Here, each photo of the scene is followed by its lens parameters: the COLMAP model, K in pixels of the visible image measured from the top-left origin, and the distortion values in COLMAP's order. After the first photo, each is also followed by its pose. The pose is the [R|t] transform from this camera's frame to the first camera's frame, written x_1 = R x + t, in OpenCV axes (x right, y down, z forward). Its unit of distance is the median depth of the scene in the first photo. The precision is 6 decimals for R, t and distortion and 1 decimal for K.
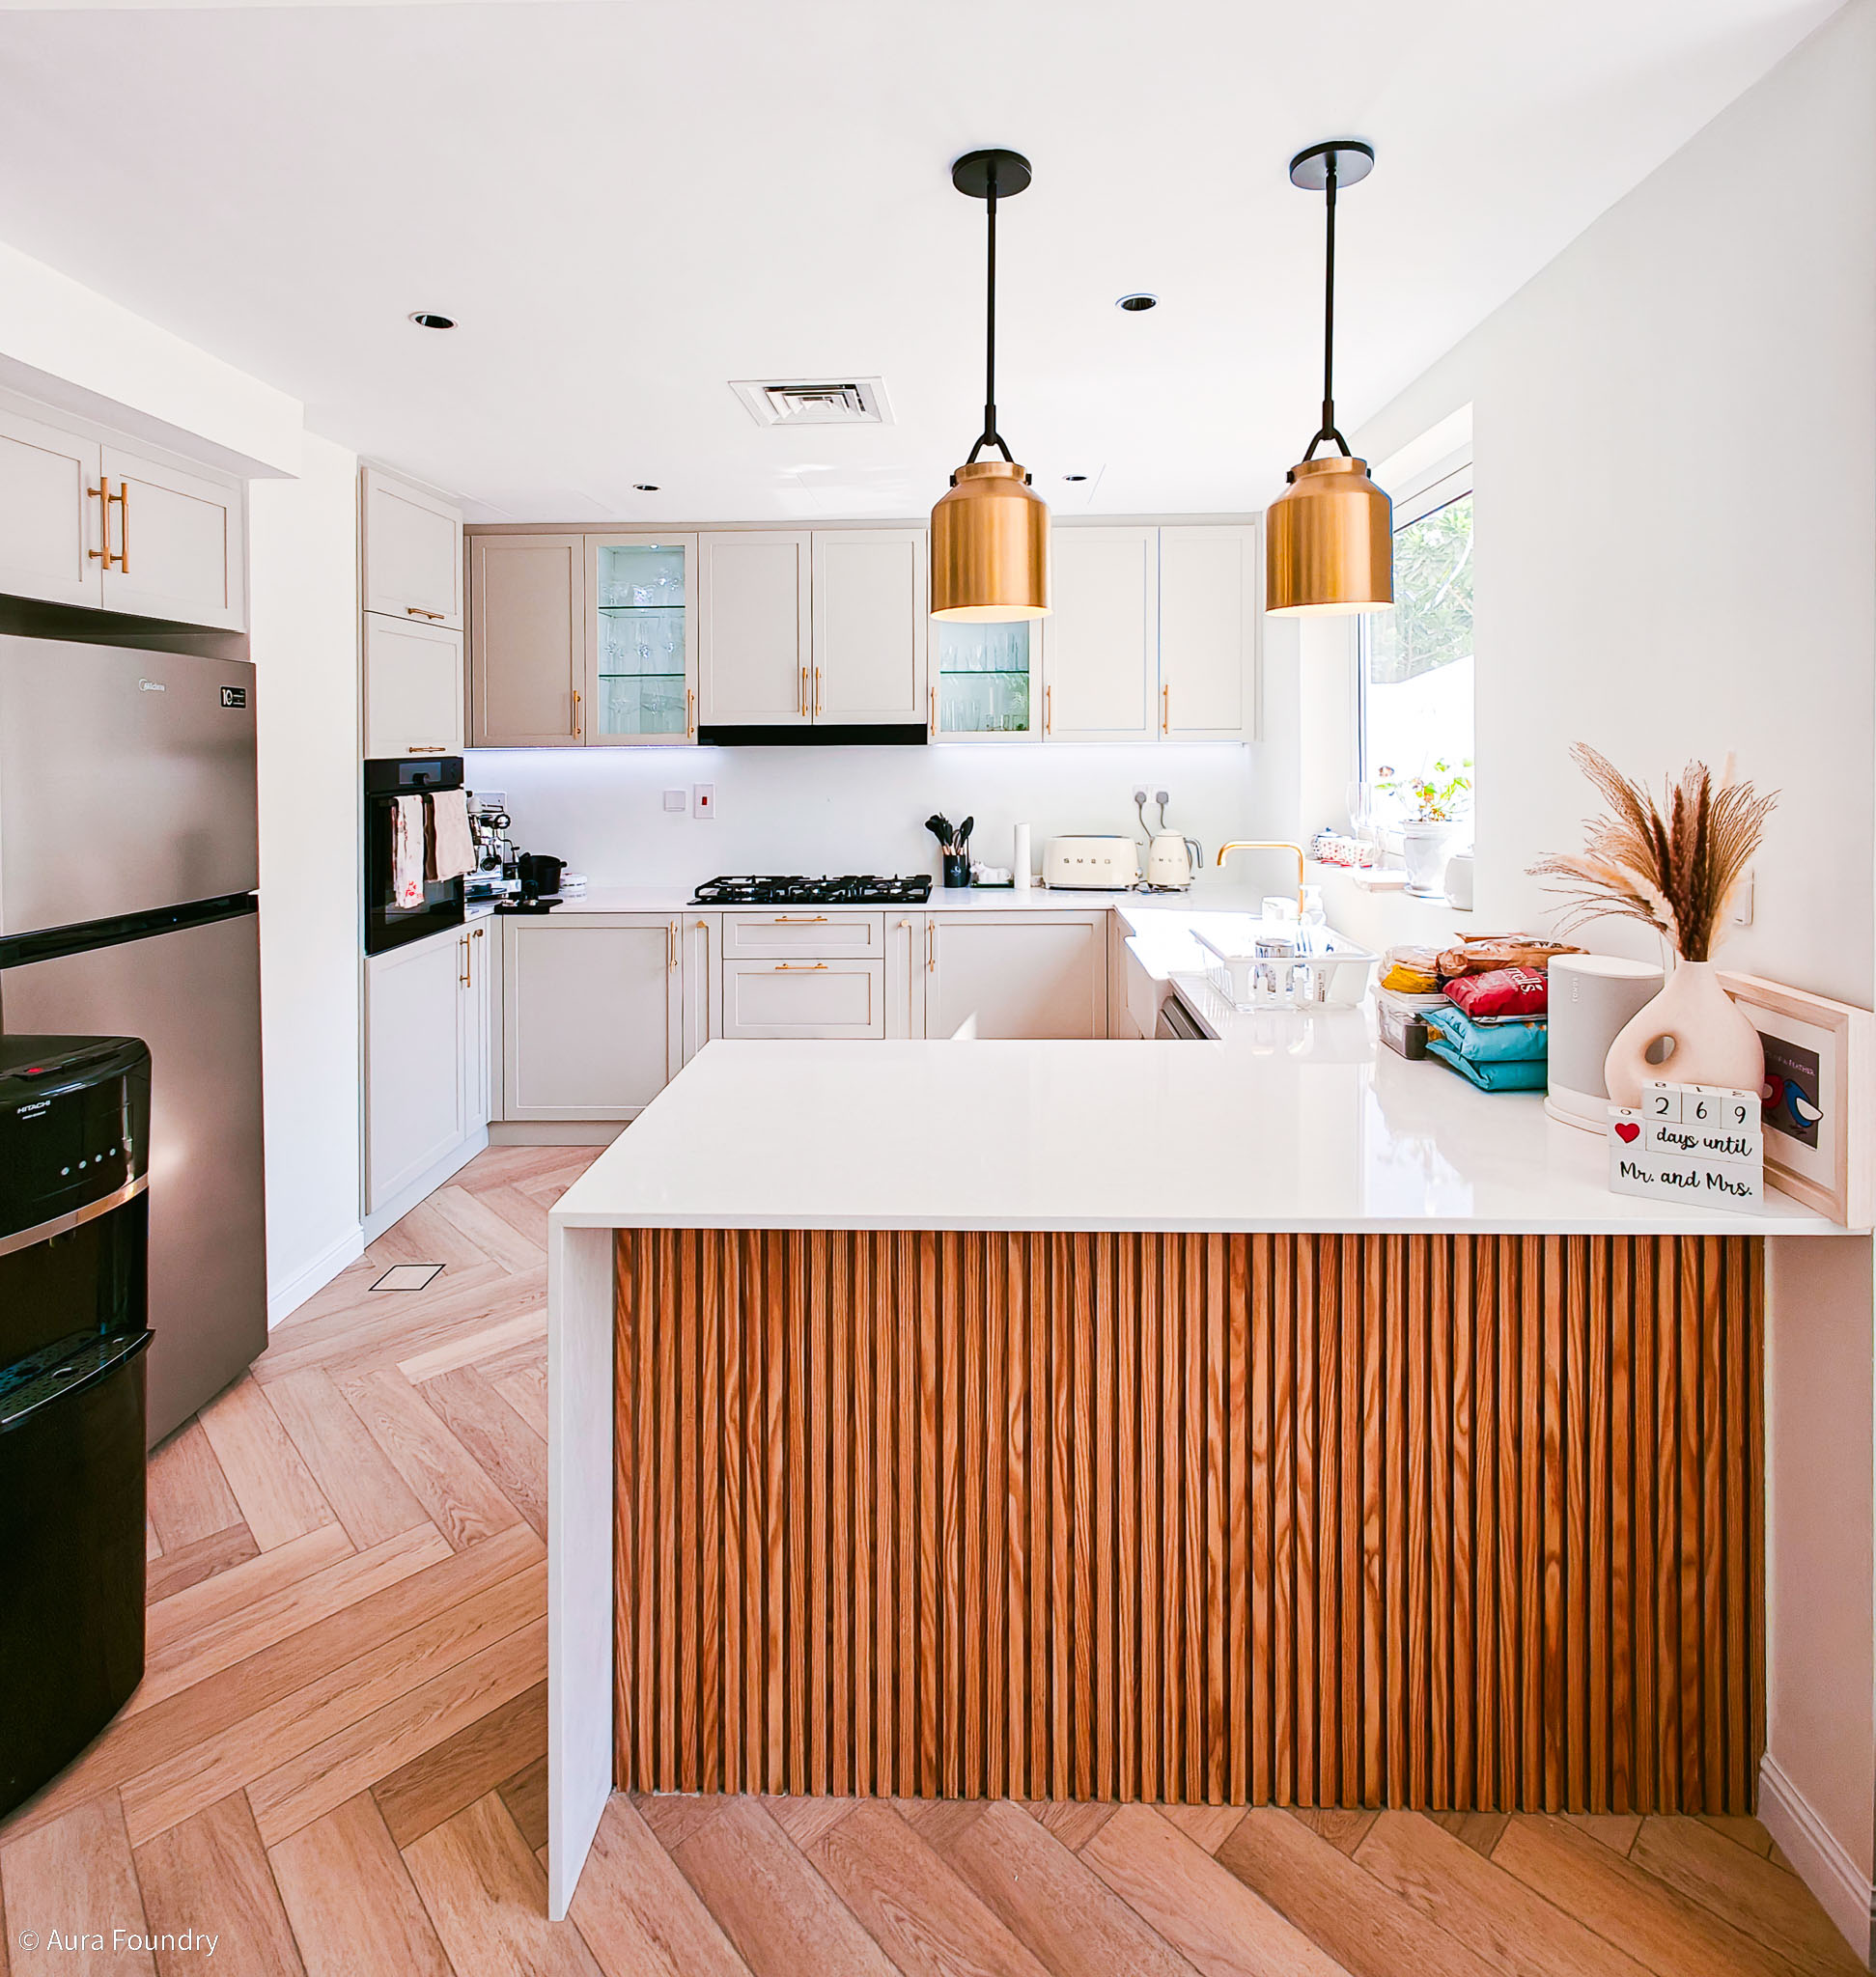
lens RADIAL K [[1084.7, 0, 956.1], [0, 1084.7, 746.3], [0, 0, 1]] dist [-0.008109, 0.001398]
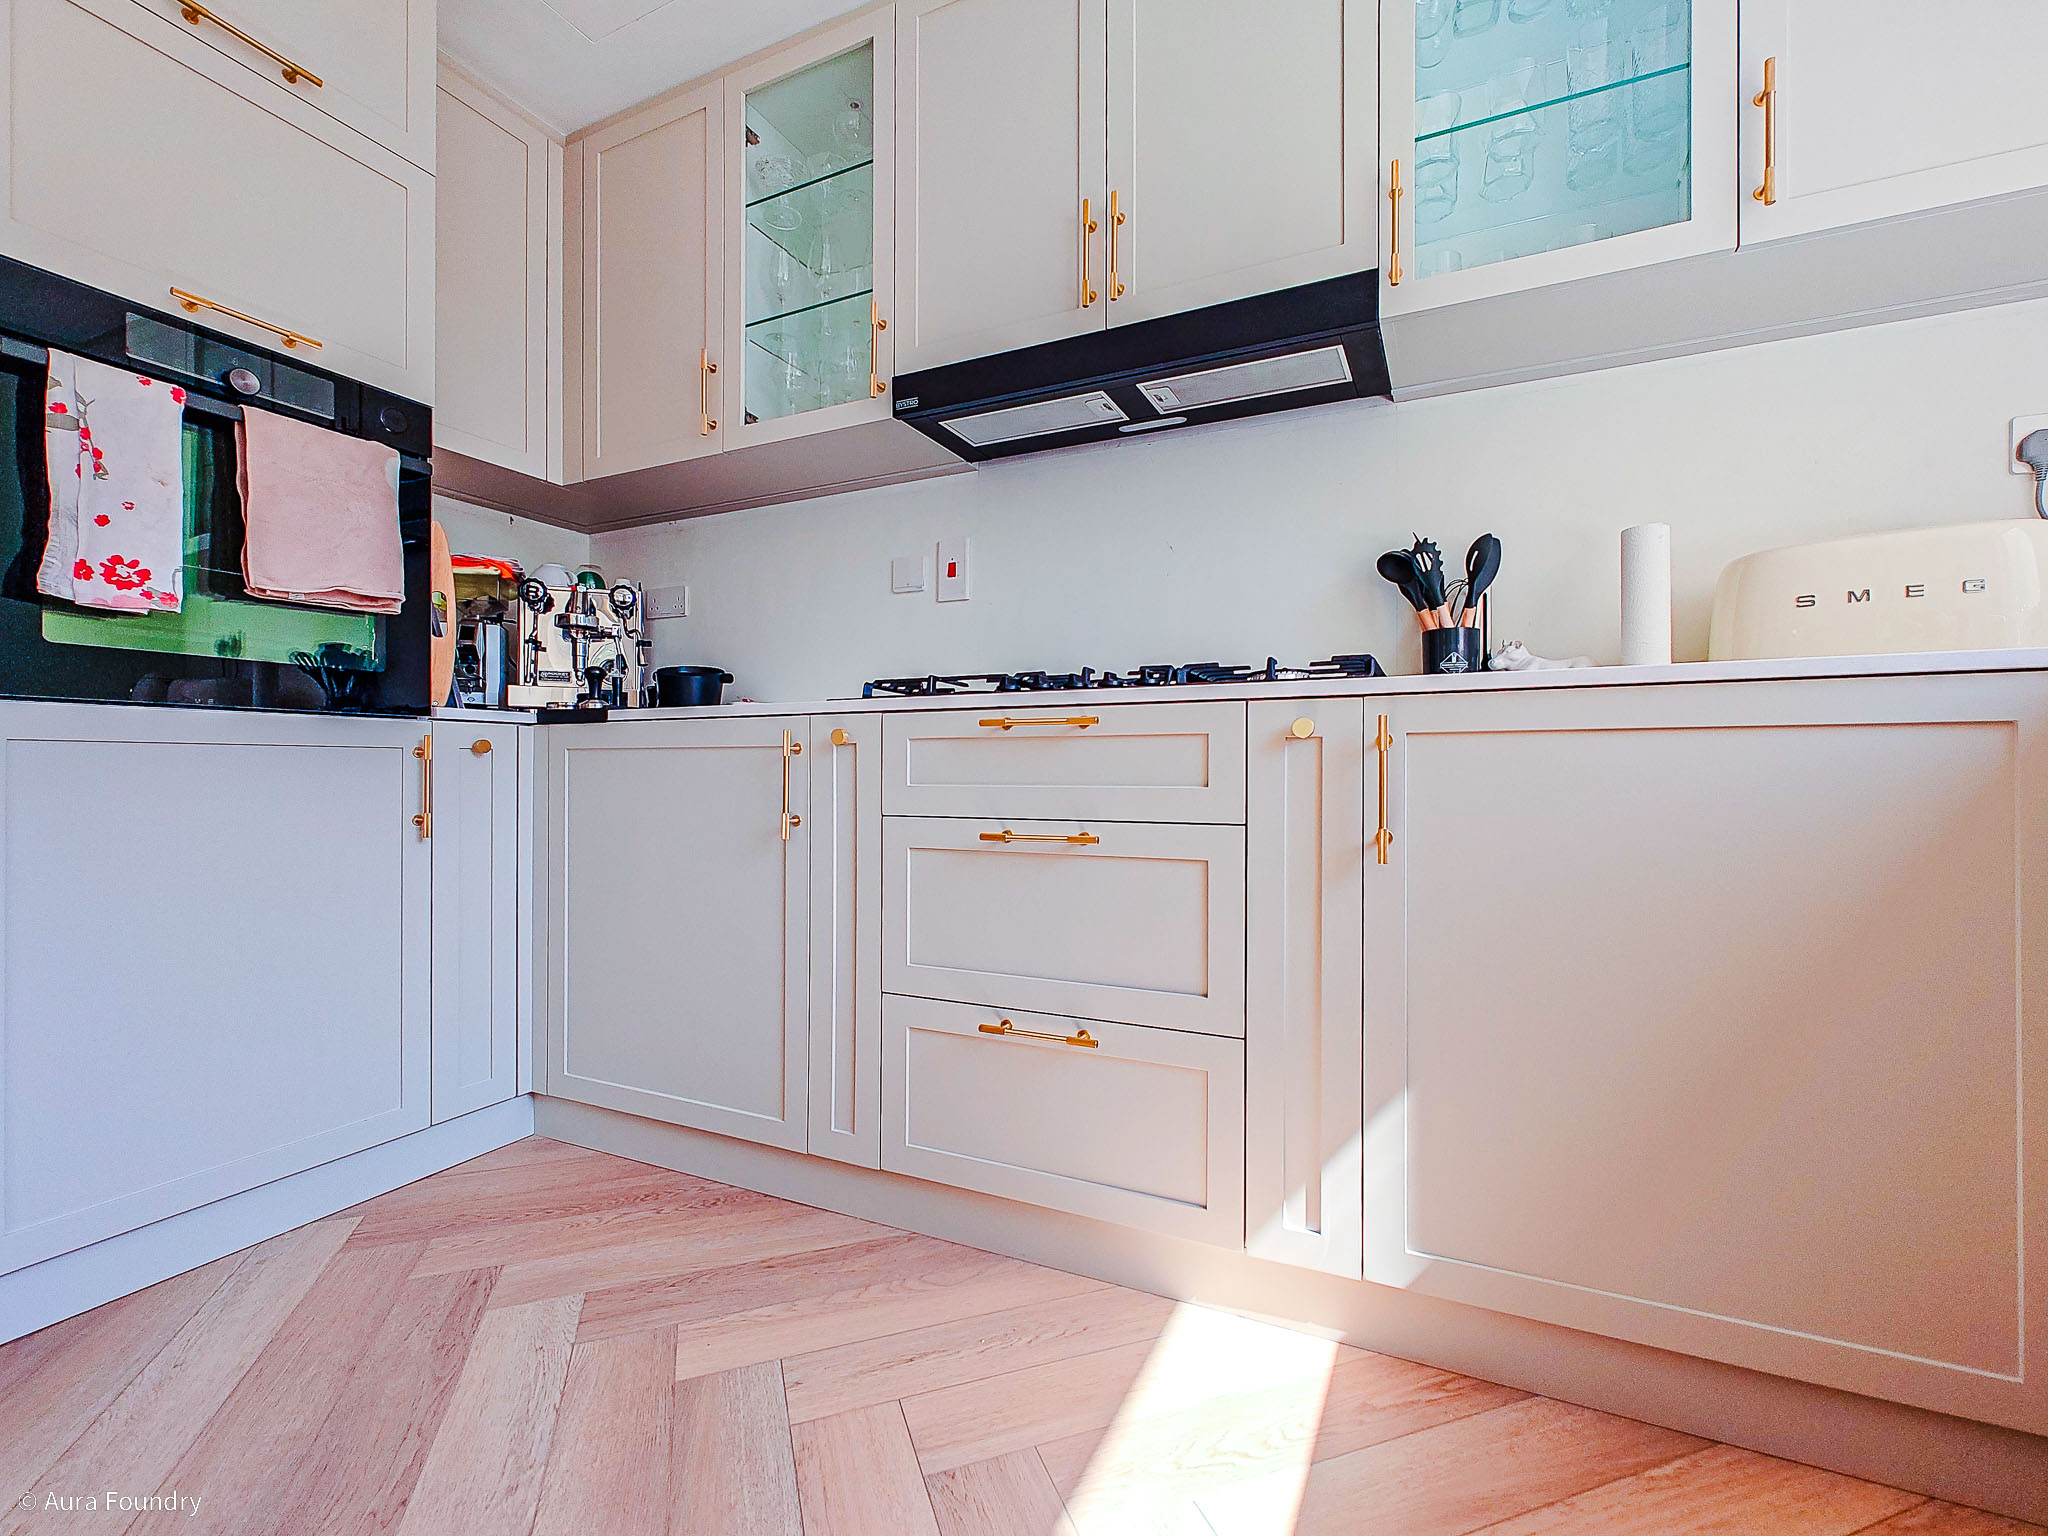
lens RADIAL K [[887.6, 0, 1048.9], [0, 887.6, 763.2], [0, 0, 1]] dist [0.008963, -0.002511]
pose [[0.913976, 0.006616, -0.405715, -0.004389], [-0.009112, 0.999950, -0.004220, 0.213300], [0.405666, 0.007554, 0.913990, 0.840114]]
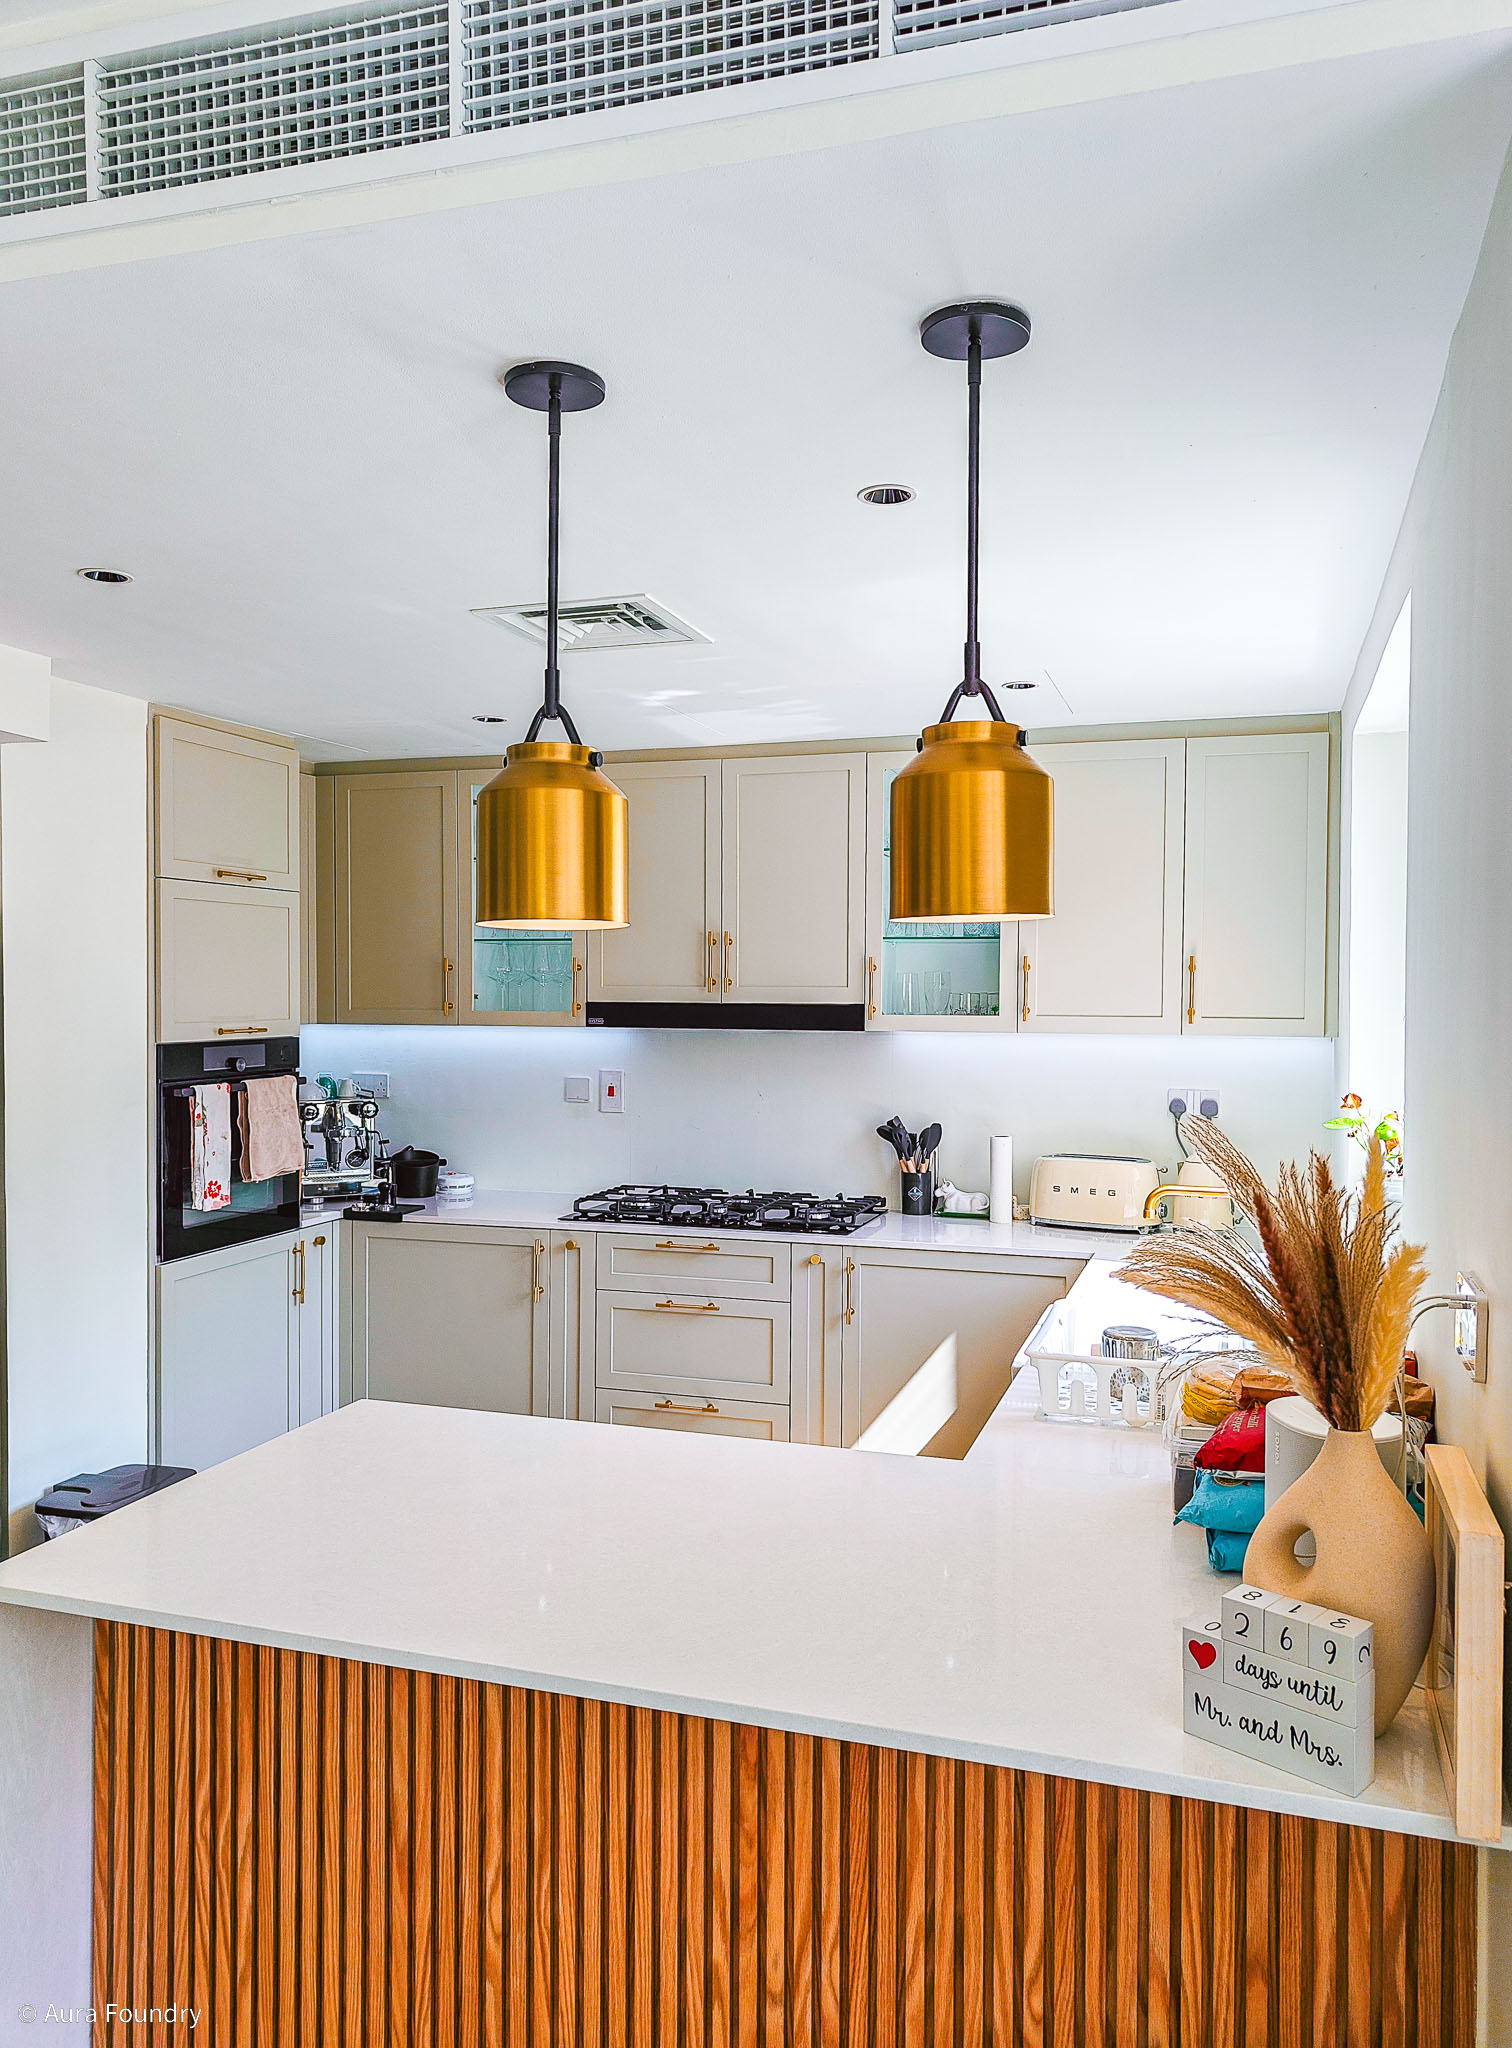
lens RADIAL K [[1464.2, 0, 805.4], [0, 1464.2, 1017.6], [0, 0, 1]] dist [0.019768, -0.009783]
pose [[0.962779, 0.020149, -0.269538, 0.273983], [-0.014844, 0.999654, 0.021705, -0.041219], [0.269882, -0.016896, 0.962745, -0.012963]]
